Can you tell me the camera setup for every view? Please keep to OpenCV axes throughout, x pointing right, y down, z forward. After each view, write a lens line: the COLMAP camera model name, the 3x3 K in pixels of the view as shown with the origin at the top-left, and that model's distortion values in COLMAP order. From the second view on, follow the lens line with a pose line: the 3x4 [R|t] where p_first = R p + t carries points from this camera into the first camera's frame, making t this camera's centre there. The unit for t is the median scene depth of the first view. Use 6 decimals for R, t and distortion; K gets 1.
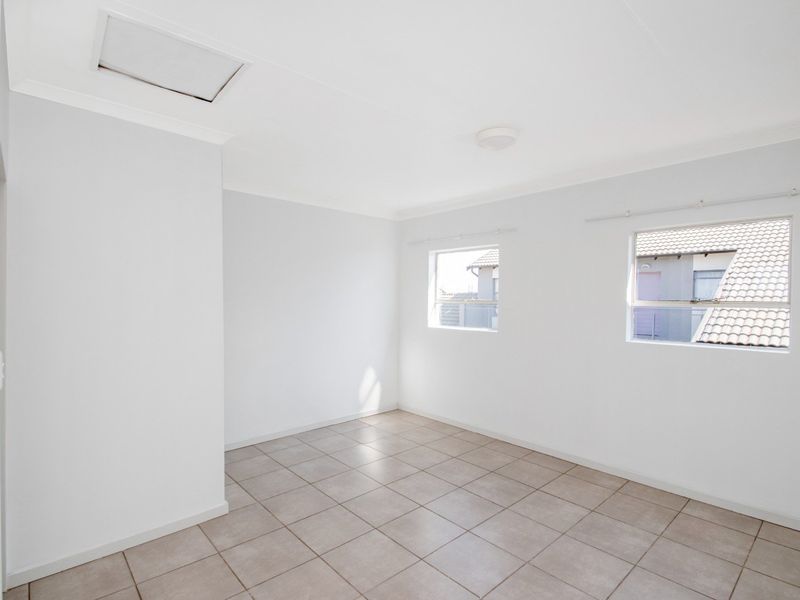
lens RADIAL K [[422.6, 0, 403.3], [0, 422.6, 301.6], [0, 0, 1]] dist [0.014454, -0.010975]
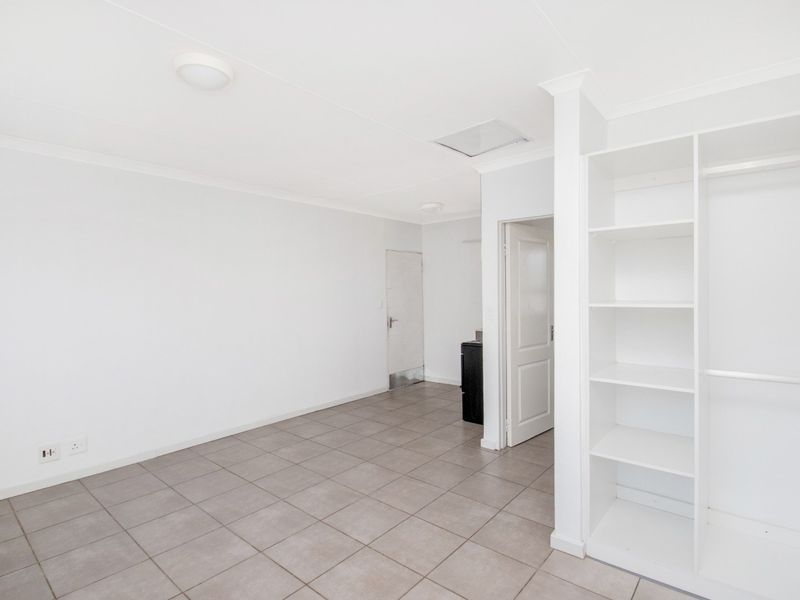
lens RADIAL K [[422.6, 0, 404.4], [0, 422.6, 298.0], [0, 0, 1]] dist [0.014454, -0.010975]
pose [[-0.989860, 0.018120, -0.140883, -0.019067], [0.013151, 0.999261, 0.036121, -0.010544], [0.141434, 0.033902, -0.989367, 1.307785]]
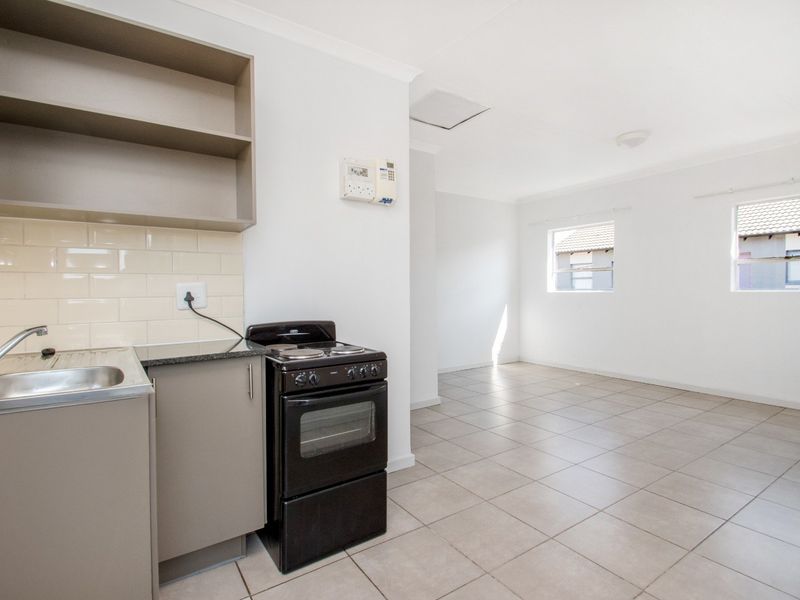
lens RADIAL K [[422.6, 0, 399.1], [0, 422.6, 297.7], [0, 0, 1]] dist [0.014454, -0.010975]
pose [[0.990479, -0.007913, -0.137437, -0.256405], [0.008056, 0.999967, 0.000481, 0.094778], [0.137429, -0.001583, 0.990510, -0.358726]]
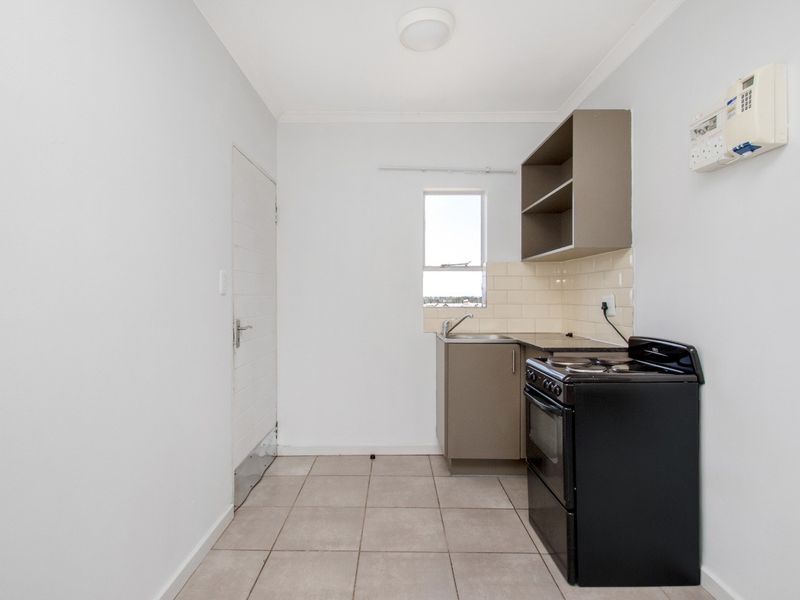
lens RADIAL K [[422.6, 0, 403.3], [0, 422.6, 290.4], [0, 0, 1]] dist [0.014454, -0.010975]
pose [[-0.664867, -0.010977, -0.746882, 0.109710], [-0.013794, 0.999902, -0.002416, 0.073516], [0.746835, 0.008696, -0.664953, 0.313296]]
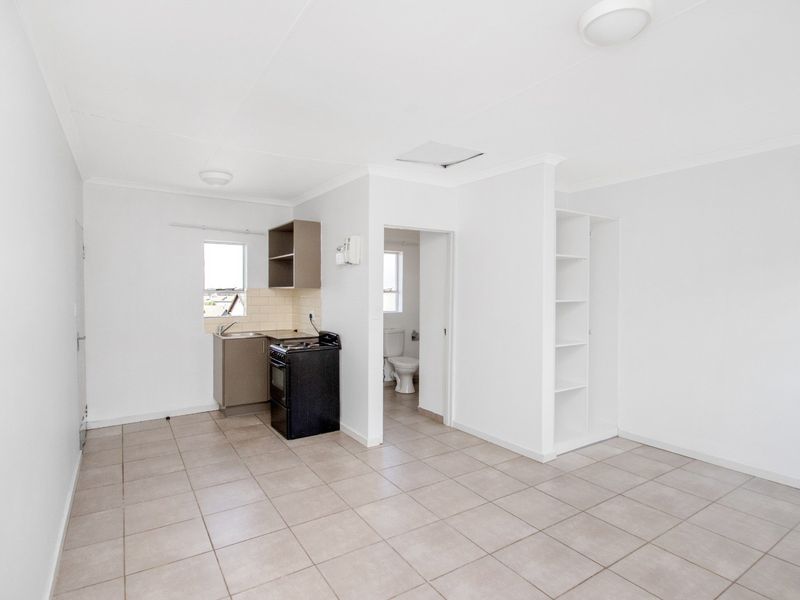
lens RADIAL K [[422.6, 0, 403.4], [0, 422.6, 297.6], [0, 0, 1]] dist [0.014454, -0.010975]
pose [[-0.156082, 0.021184, -0.987517, 0.628734], [-0.020508, 0.999485, 0.024683, 0.000736], [0.987531, 0.024105, -0.155568, 0.582290]]
